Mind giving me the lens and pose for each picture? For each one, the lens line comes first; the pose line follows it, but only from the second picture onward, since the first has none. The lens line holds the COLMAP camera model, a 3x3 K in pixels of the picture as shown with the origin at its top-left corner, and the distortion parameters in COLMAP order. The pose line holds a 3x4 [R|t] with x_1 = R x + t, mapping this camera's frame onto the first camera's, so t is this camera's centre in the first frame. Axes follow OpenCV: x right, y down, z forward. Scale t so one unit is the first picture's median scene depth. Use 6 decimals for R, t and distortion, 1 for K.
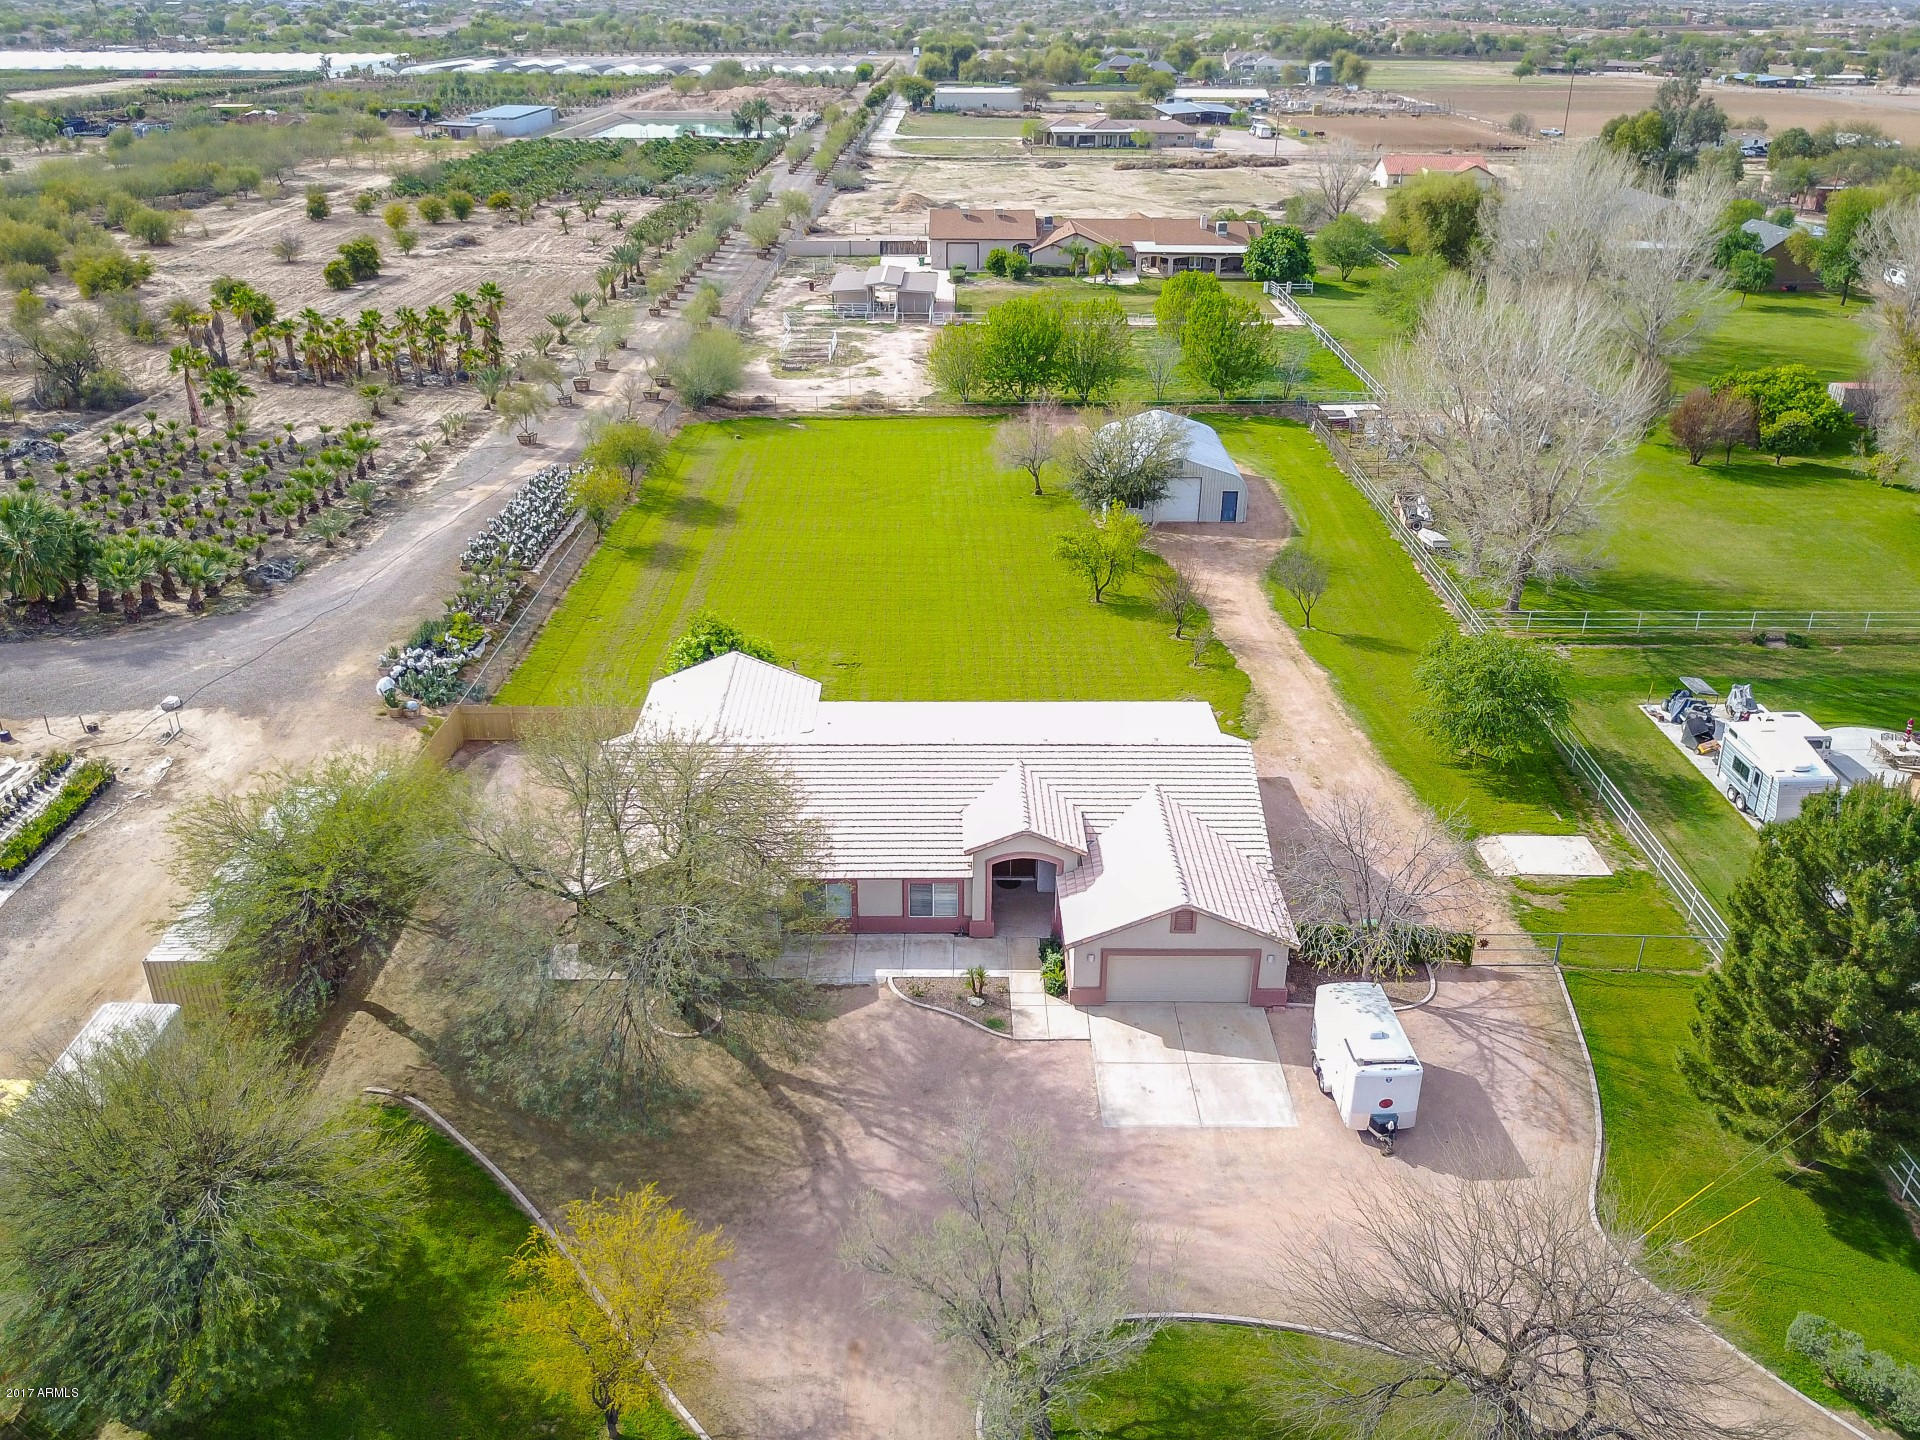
lens RADIAL K [[1543.7, 0, 963.2], [0, 1543.7, 703.5], [0, 0, 1]] dist [0.000882, -0.003214]
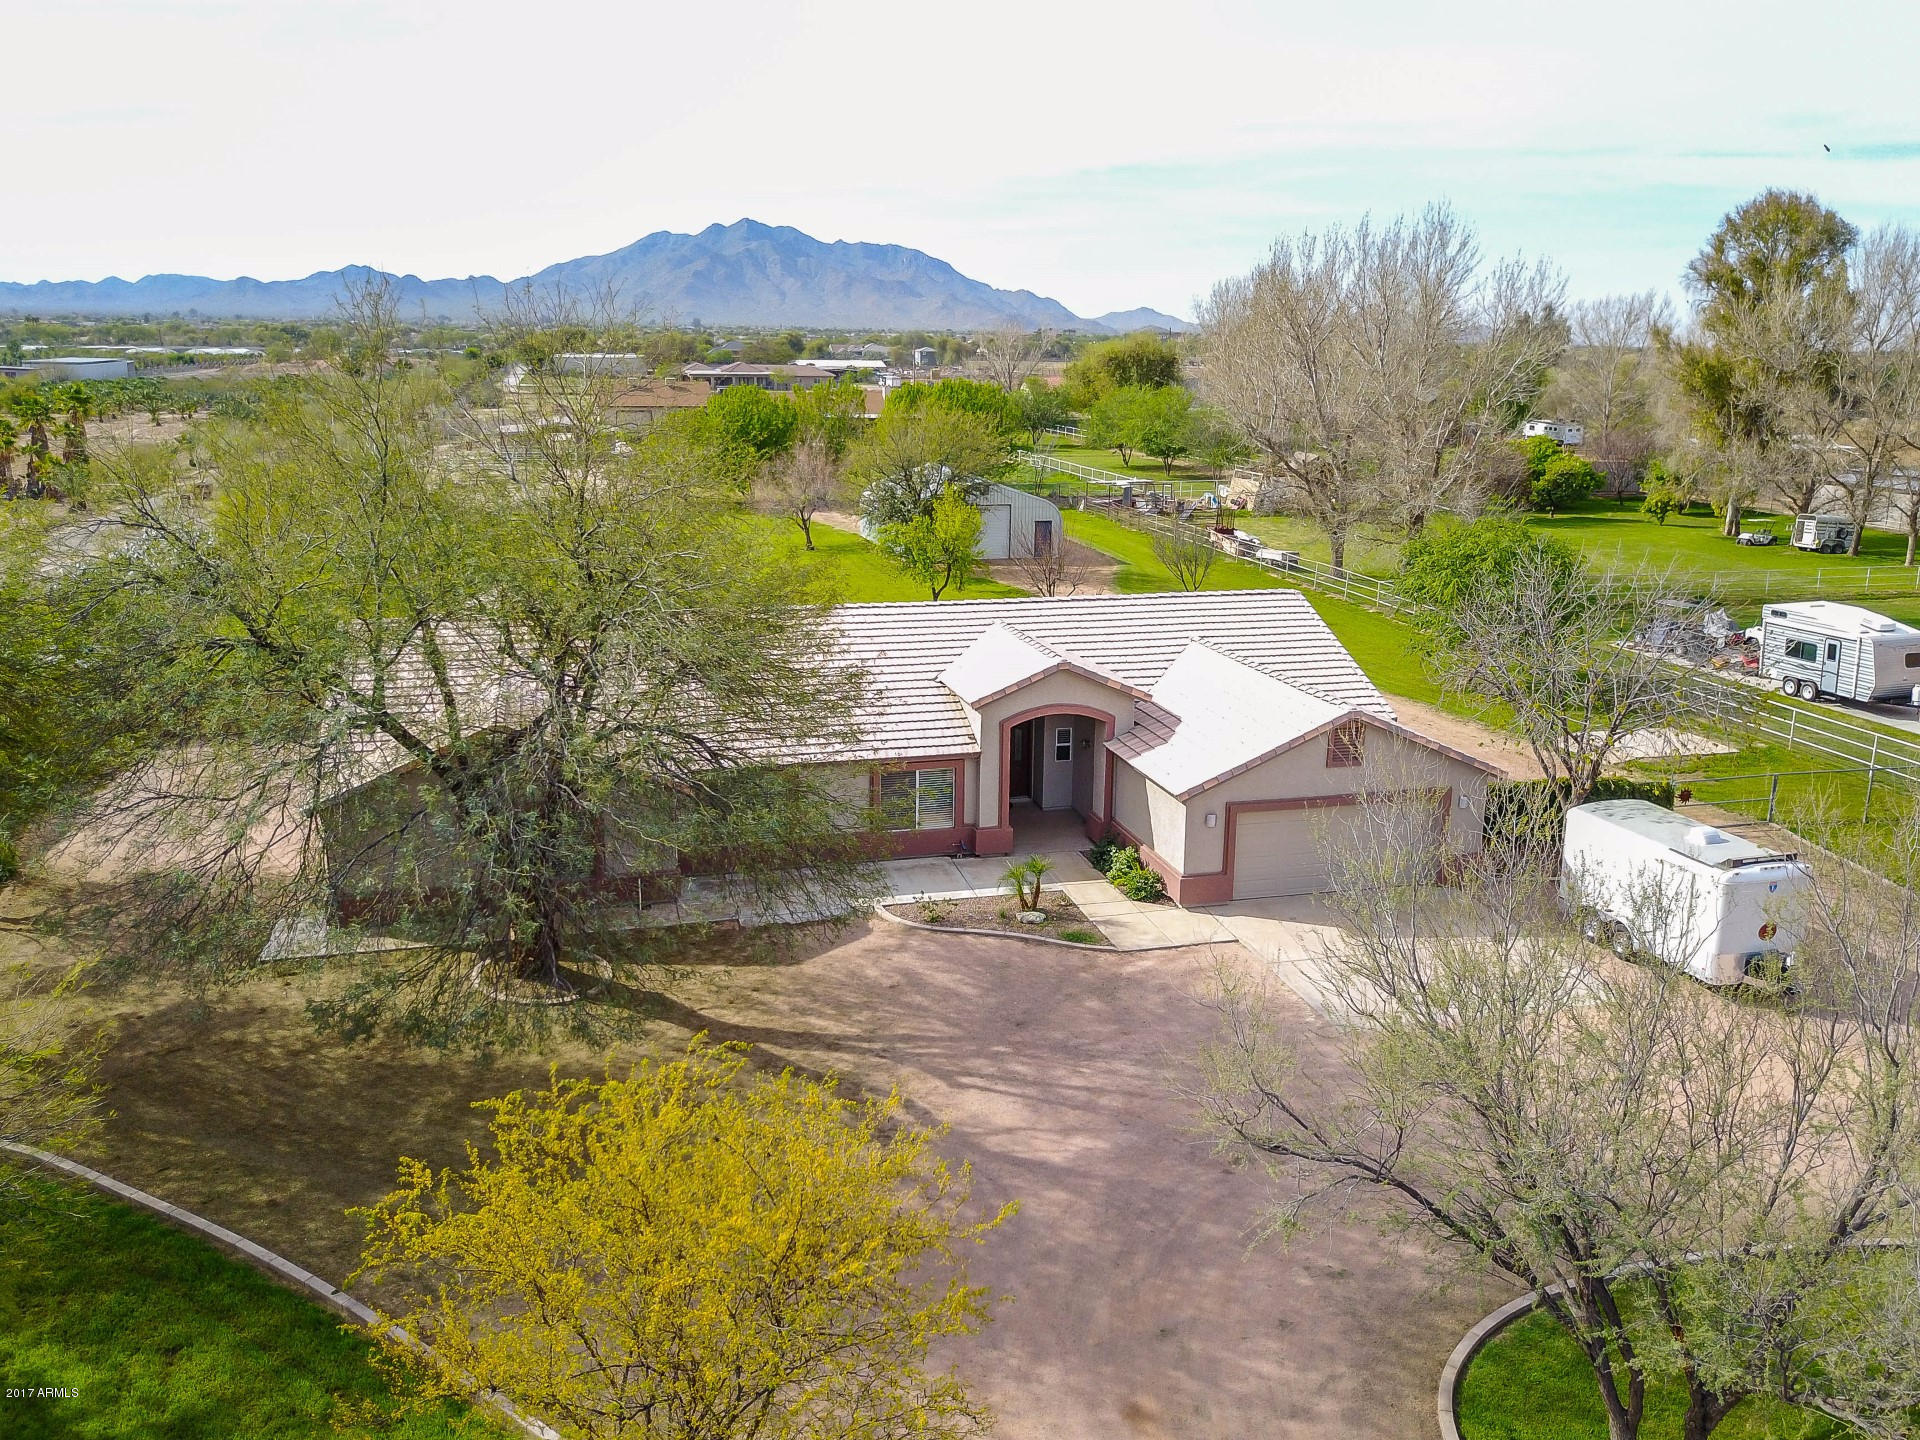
lens RADIAL K [[1543.7, 0, 963.2], [0, 1543.7, 703.5], [0, 0, 1]] dist [0.000882, -0.003214]
pose [[0.967887, -0.053260, 0.245679, -0.115876], [0.100534, 0.977752, -0.184104, 0.155722], [-0.230408, 0.202891, 0.951708, 0.288309]]
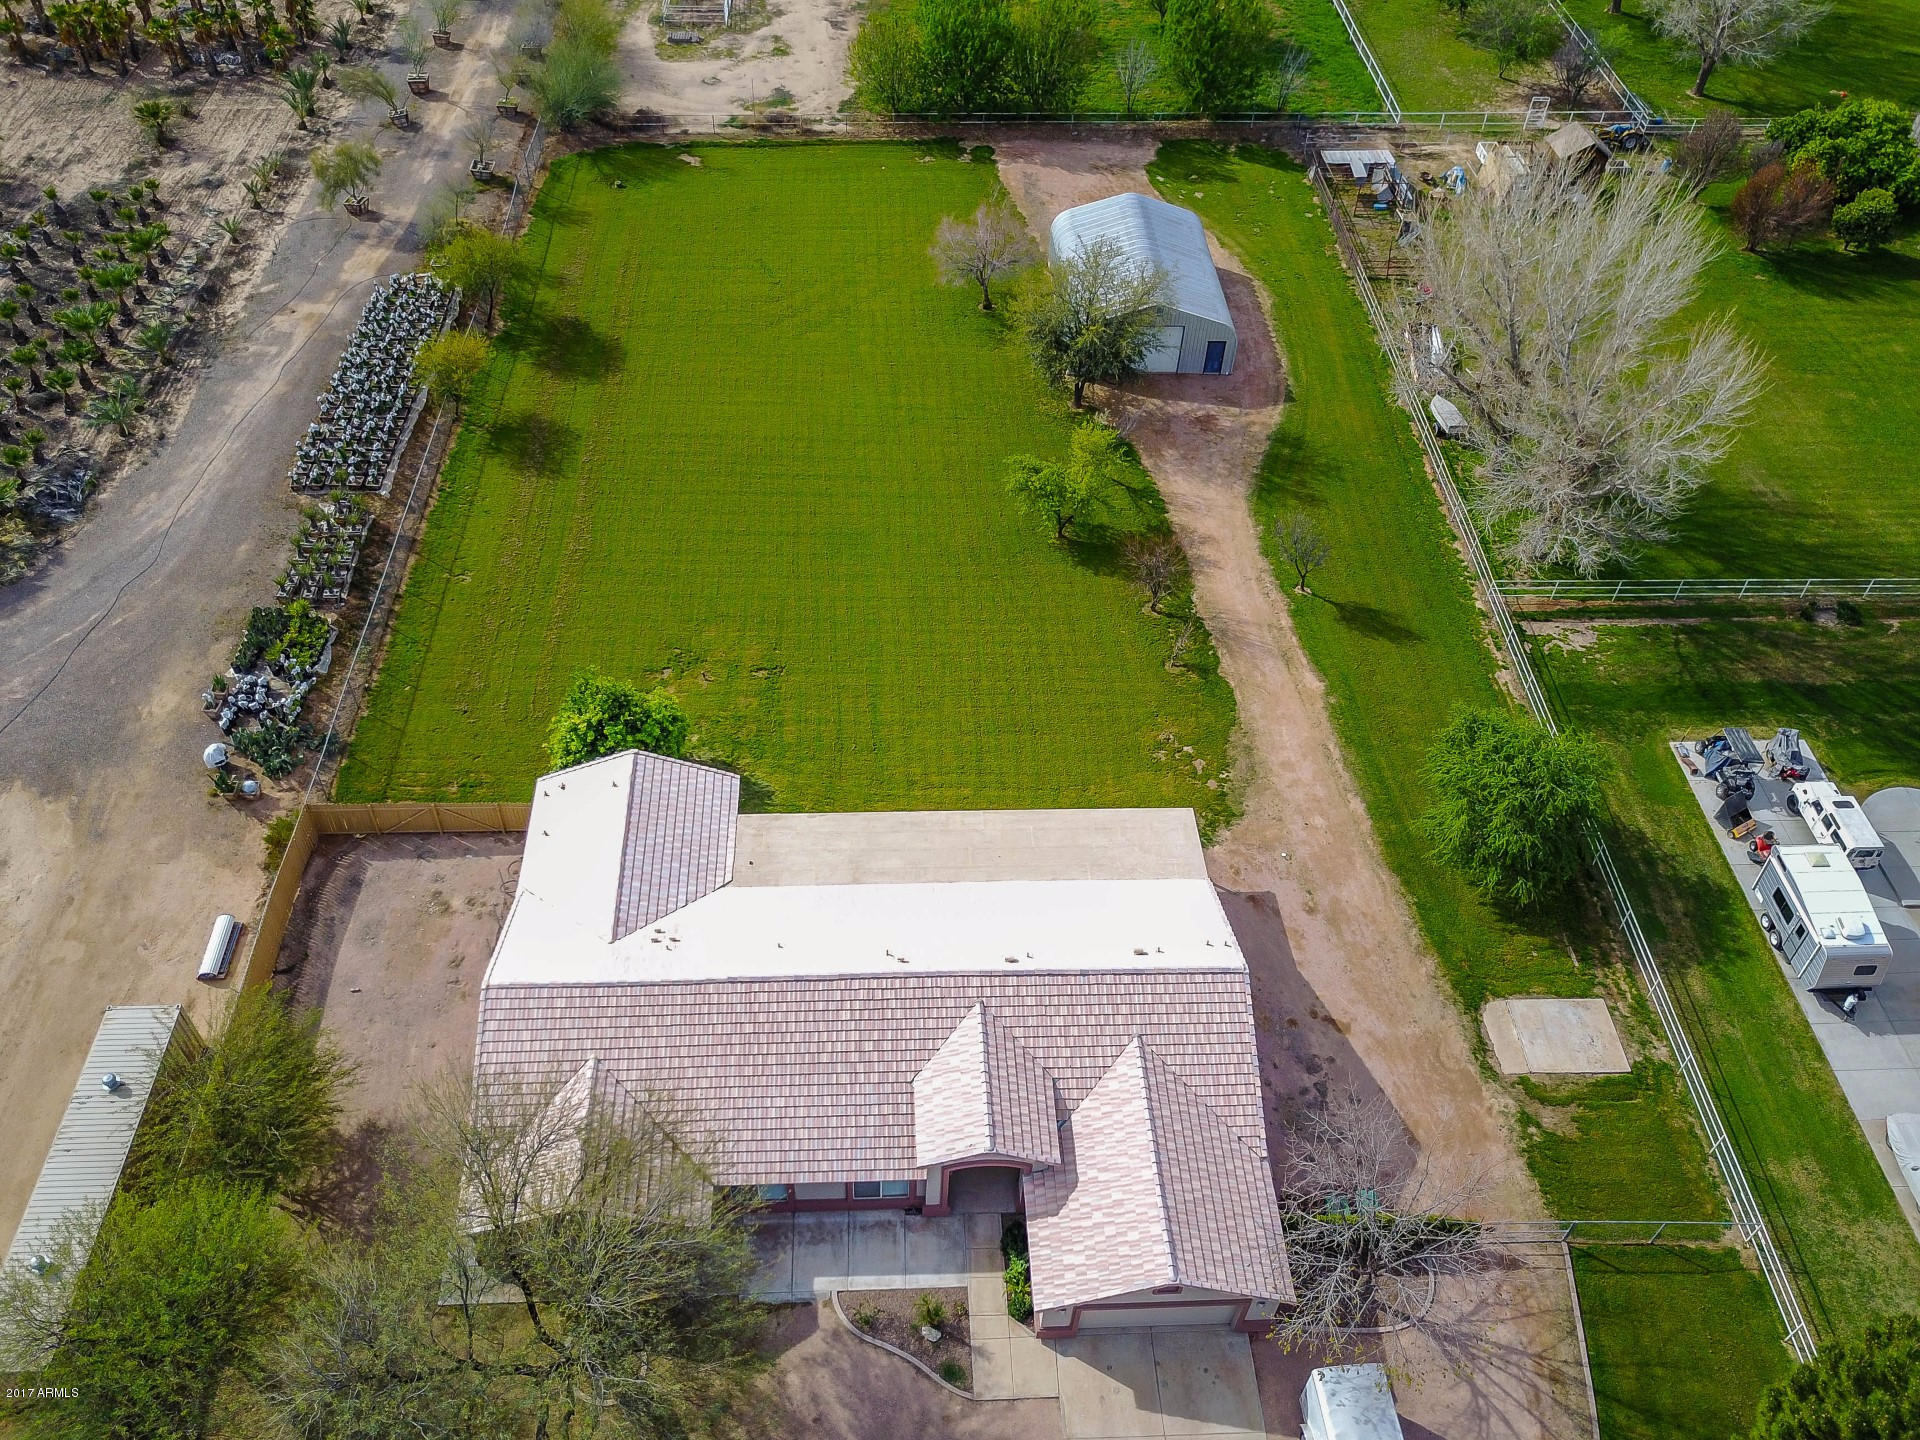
lens RADIAL K [[1538.9, 0, 960.0], [0, 1538.9, 720.0], [0, 0, 1]] dist [-0.004719, 0.005224]
pose [[0.998697, -0.005649, 0.050728, -0.013100], [-0.012890, 0.933732, 0.357740, -0.325687], [-0.049387, -0.357927, 0.932443, 0.207383]]
